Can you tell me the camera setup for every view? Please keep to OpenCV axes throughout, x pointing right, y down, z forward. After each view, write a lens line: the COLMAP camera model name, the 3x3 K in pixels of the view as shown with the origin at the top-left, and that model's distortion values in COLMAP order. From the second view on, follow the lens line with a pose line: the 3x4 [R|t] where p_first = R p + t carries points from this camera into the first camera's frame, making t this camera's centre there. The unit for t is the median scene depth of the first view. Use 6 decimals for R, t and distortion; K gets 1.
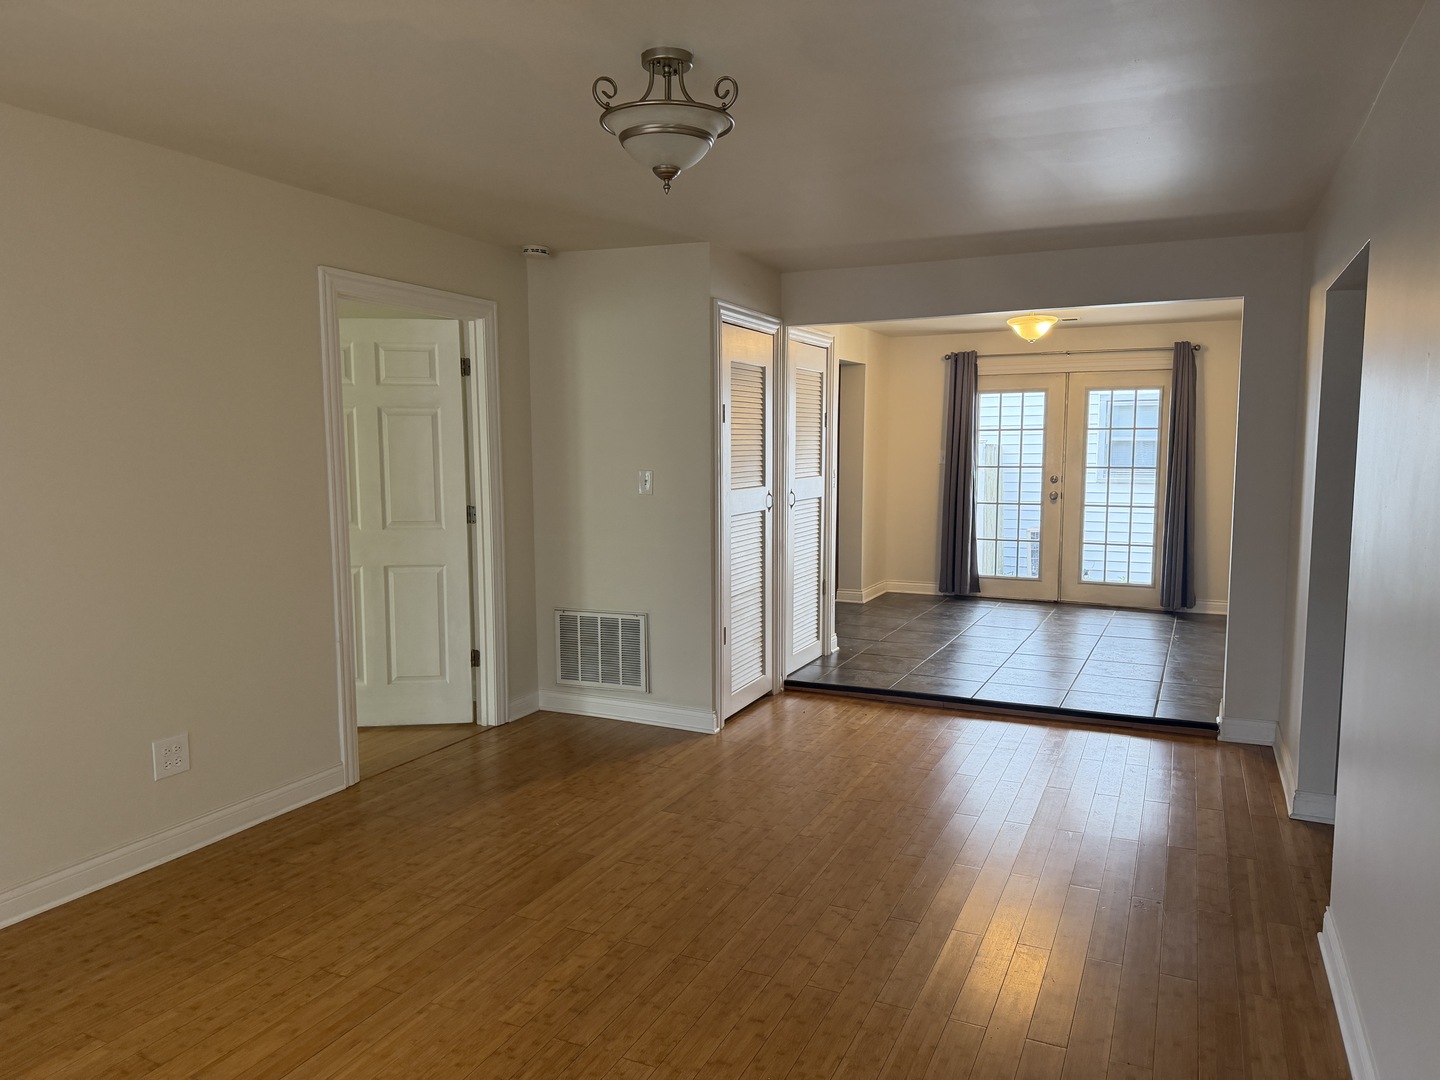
lens RADIAL K [[1039.7, 0, 720.0], [0, 1039.7, 540.0], [0, 0, 1]] dist [0.168394, -0.246824]
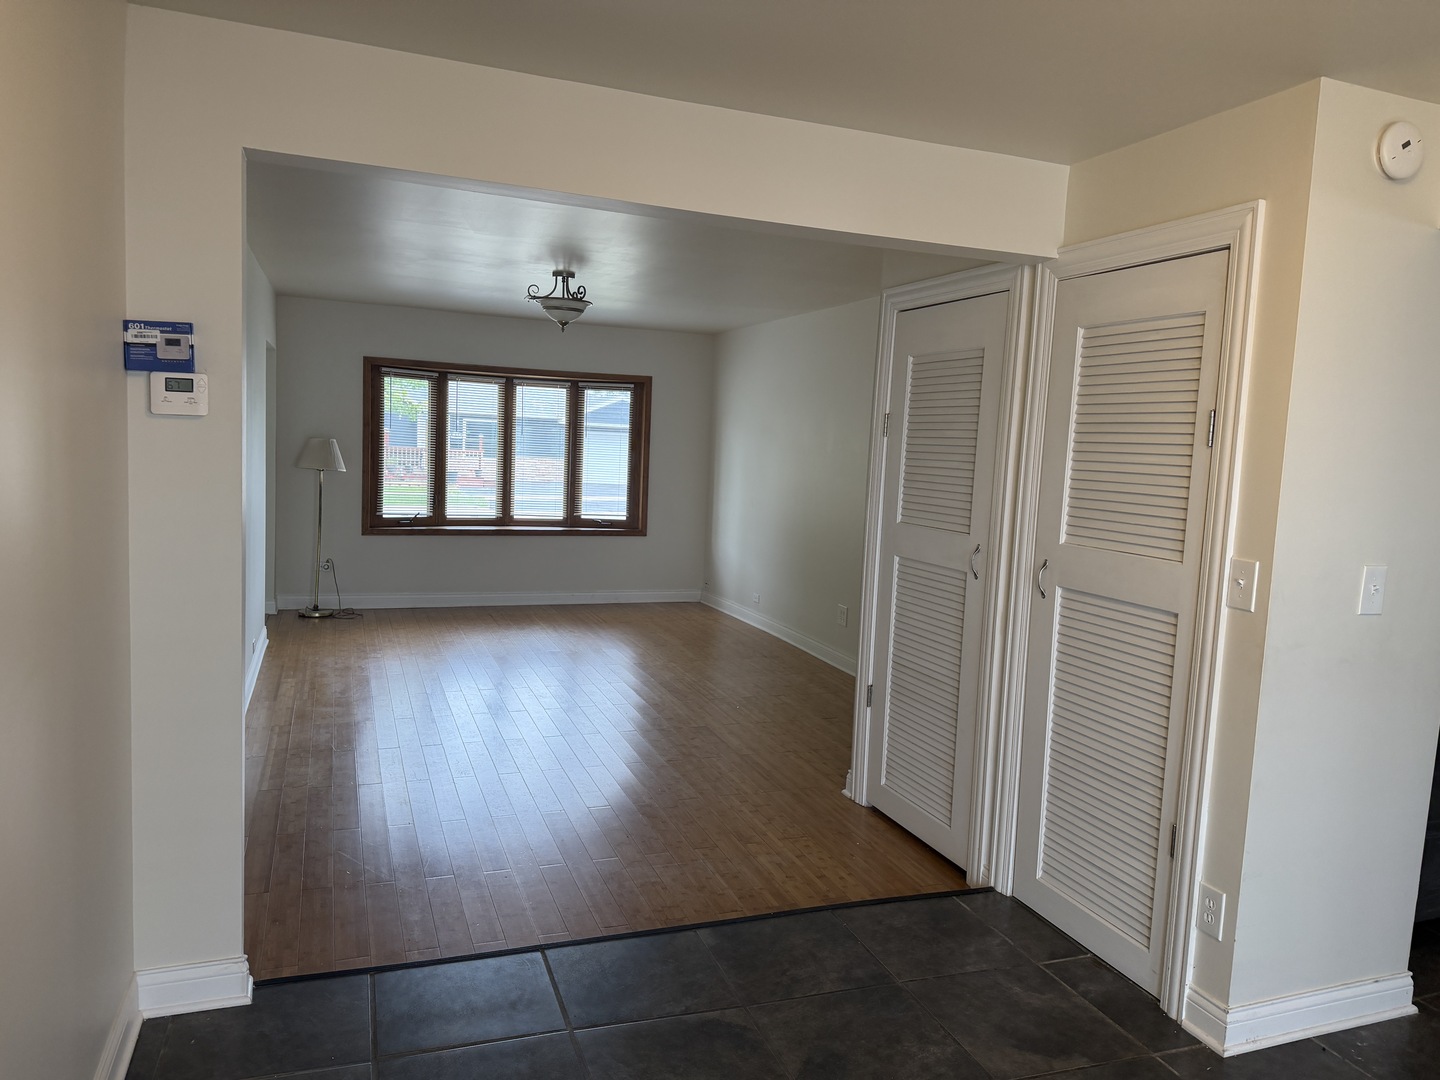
lens RADIAL K [[1039.7, 0, 720.0], [0, 1039.7, 540.0], [0, 0, 1]] dist [0.168394, -0.246824]
pose [[-0.718295, 0.039408, -0.694621, 0.726310], [-0.107086, 0.980235, 0.166348, -0.168984], [0.687448, 0.193871, -0.699878, 1.631531]]
